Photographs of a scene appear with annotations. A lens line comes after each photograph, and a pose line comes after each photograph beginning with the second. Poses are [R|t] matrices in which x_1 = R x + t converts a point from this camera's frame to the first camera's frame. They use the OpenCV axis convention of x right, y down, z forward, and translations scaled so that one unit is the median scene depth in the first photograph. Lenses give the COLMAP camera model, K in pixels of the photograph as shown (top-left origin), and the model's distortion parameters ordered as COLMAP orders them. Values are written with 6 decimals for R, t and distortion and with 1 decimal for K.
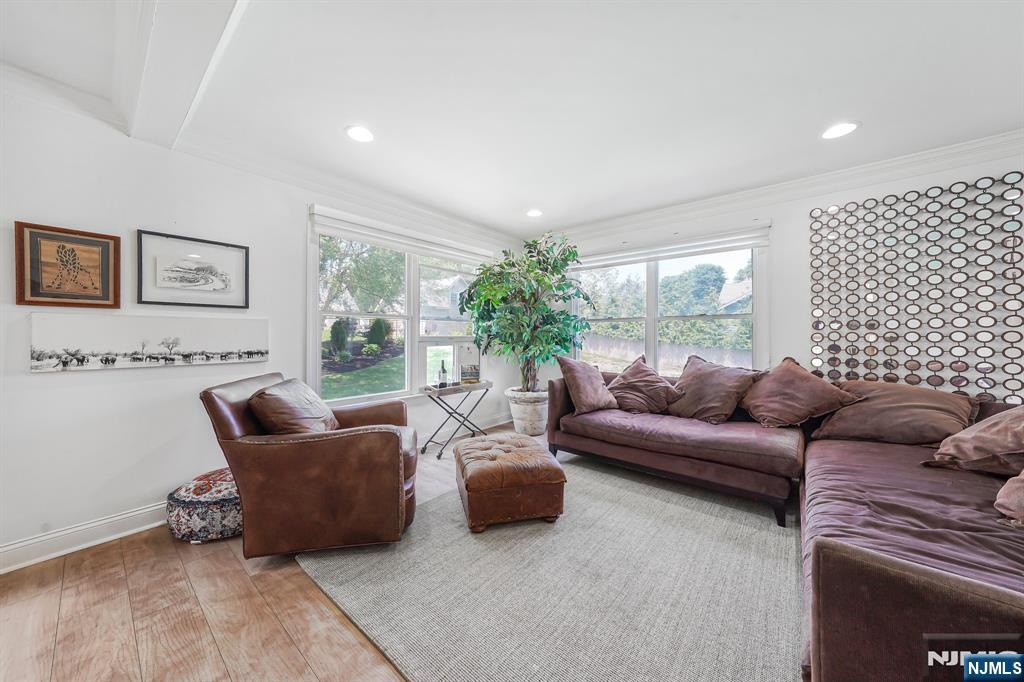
lens RADIAL K [[351.2, 0, 510.7], [0, 351.2, 333.5], [0, 0, 1]] dist [-0.000309, 0.000003]
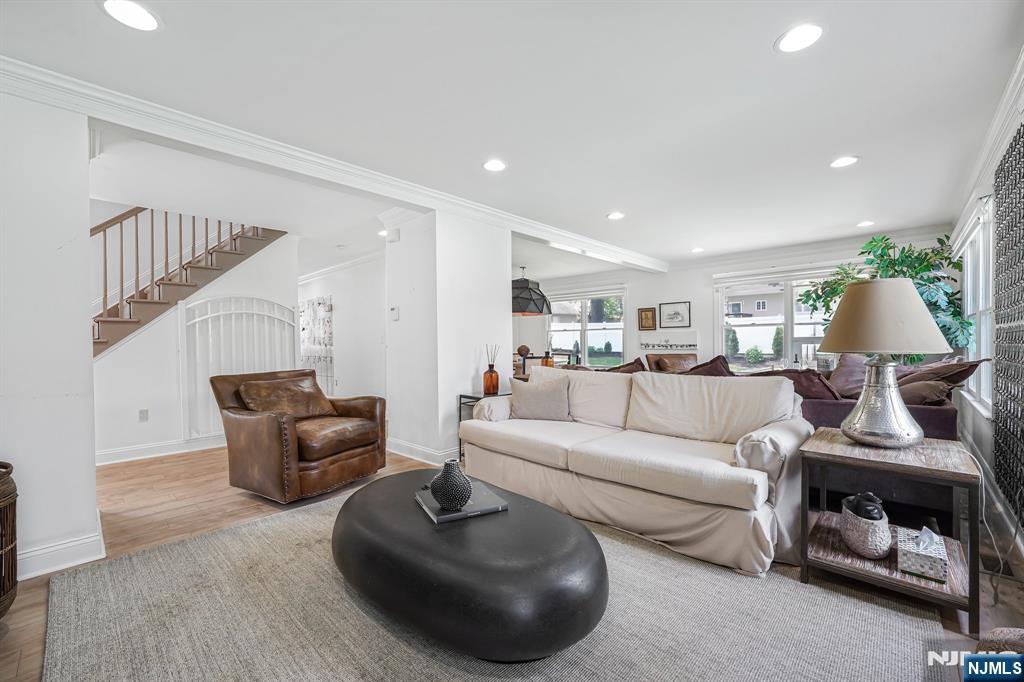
lens RADIAL K [[417.4, 0, 511.5], [0, 417.4, 344.2], [0, 0, 1]] dist [0.001894, 0.000060]
pose [[-0.083992, 0.002852, -0.996462, 2.201349], [0.021458, 0.999769, 0.001053, 0.019623], [0.996235, -0.021294, -0.084034, 0.016013]]
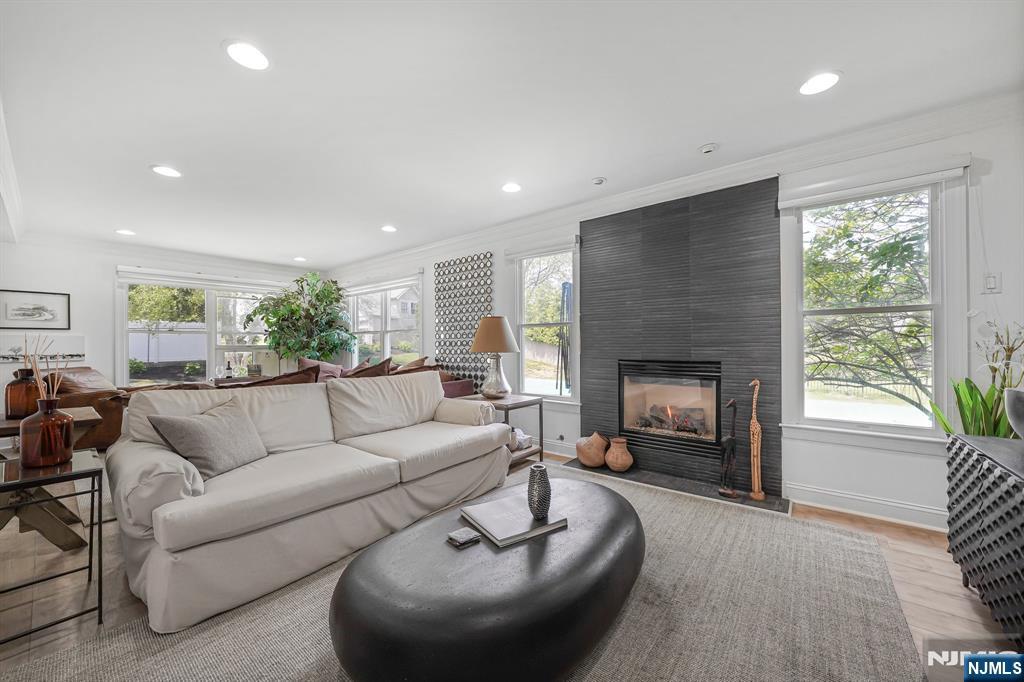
lens RADIAL K [[379.5, 0, 510.1], [0, 379.5, 344.0], [0, 0, 1]] dist [-0.002073, -0.000034]
pose [[0.999954, -0.008744, -0.004009, 1.405402], [0.008765, 0.999948, 0.005141, 0.008537], [0.003964, -0.005176, 0.999979, -0.838689]]
